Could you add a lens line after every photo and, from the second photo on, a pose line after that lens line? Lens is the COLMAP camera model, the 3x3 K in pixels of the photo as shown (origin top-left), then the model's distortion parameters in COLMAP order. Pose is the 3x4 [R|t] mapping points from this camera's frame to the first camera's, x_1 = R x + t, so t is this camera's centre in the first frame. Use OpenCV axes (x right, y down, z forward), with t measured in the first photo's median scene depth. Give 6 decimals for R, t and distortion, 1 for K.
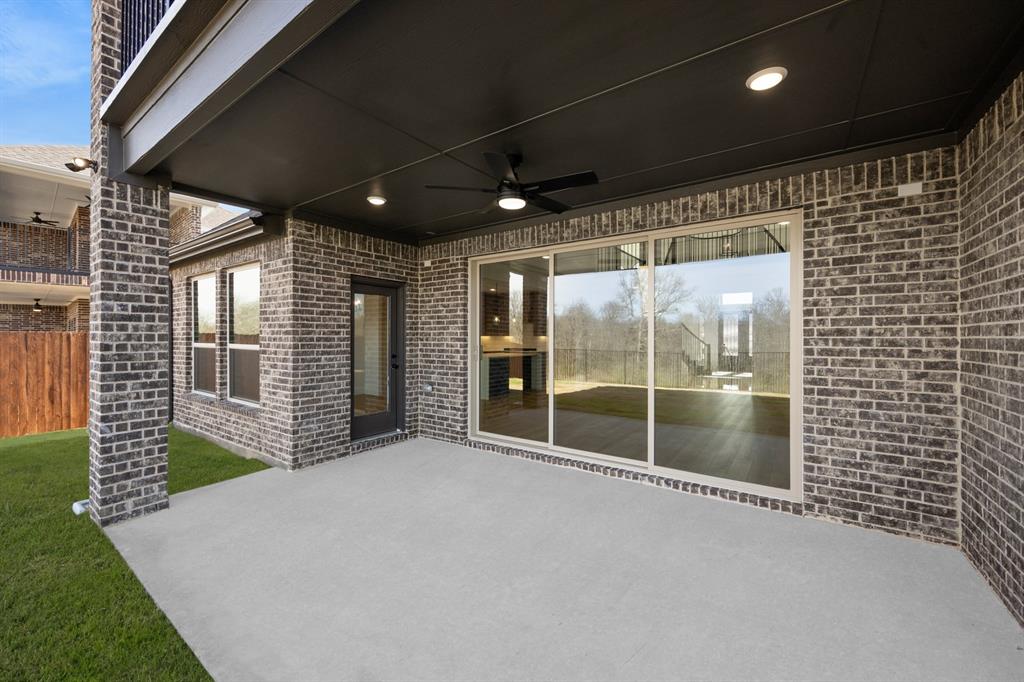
lens RADIAL K [[403.1, 0, 512.0], [0, 403.1, 341.0], [0, 0, 1]] dist [0.000143, 0.000008]
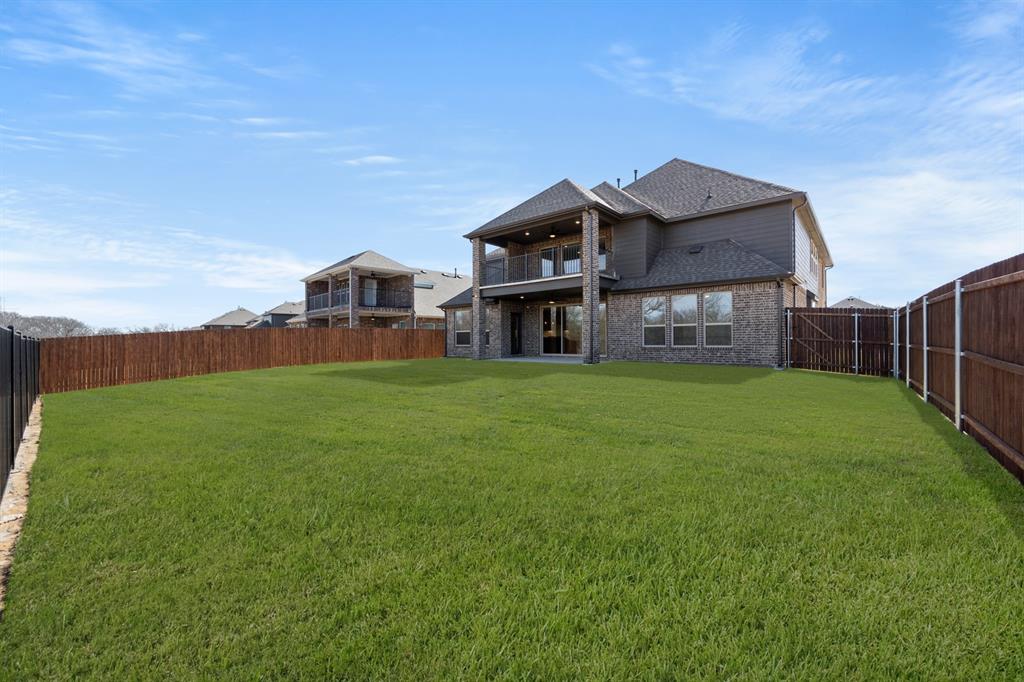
lens RADIAL K [[390.6, 0, 512.0], [0, 390.6, 341.0], [0, 0, 1]] dist [-0.000033, -0.000002]
pose [[0.994745, -0.004949, -0.102269, 0.000904], [0.003783, 0.999926, -0.011592, 0.131941], [0.102318, 0.011144, 0.994689, -2.265394]]
